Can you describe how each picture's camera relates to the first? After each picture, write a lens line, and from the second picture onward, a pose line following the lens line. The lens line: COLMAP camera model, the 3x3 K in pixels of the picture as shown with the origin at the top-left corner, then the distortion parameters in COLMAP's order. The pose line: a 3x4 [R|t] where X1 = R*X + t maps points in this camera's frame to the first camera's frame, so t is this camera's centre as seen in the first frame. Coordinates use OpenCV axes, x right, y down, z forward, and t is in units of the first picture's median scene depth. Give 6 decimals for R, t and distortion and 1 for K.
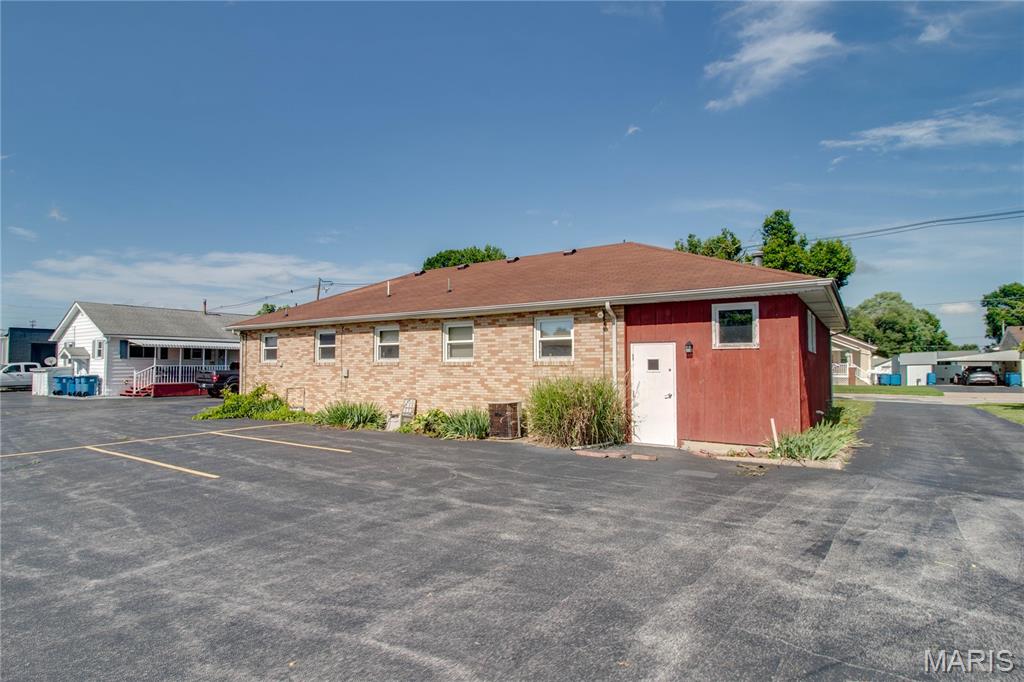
lens RADIAL K [[548.7, 0, 461.1], [0, 548.7, 369.2], [0, 0, 1]] dist [0.002249, -0.013178]
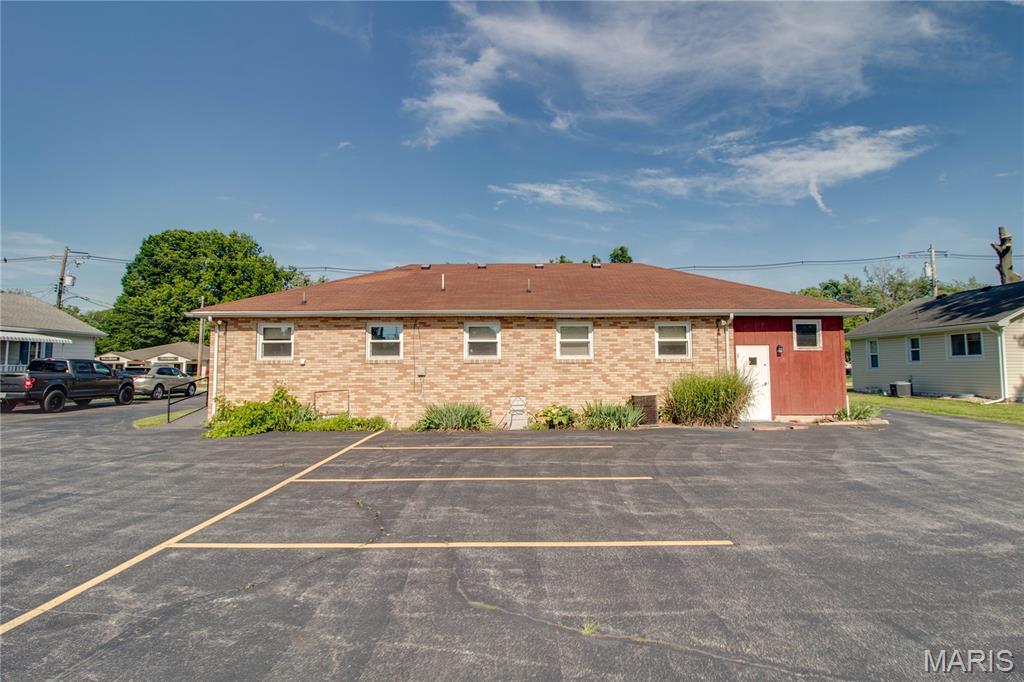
lens RADIAL K [[531.8, 0, 520.4], [0, 531.8, 346.1], [0, 0, 1]] dist [0.002008, -0.017472]
pose [[0.795075, 0.017842, 0.606249, -0.677769], [0.008194, 0.999160, -0.040151, 0.001797], [-0.606456, 0.036890, 0.794261, 0.225743]]
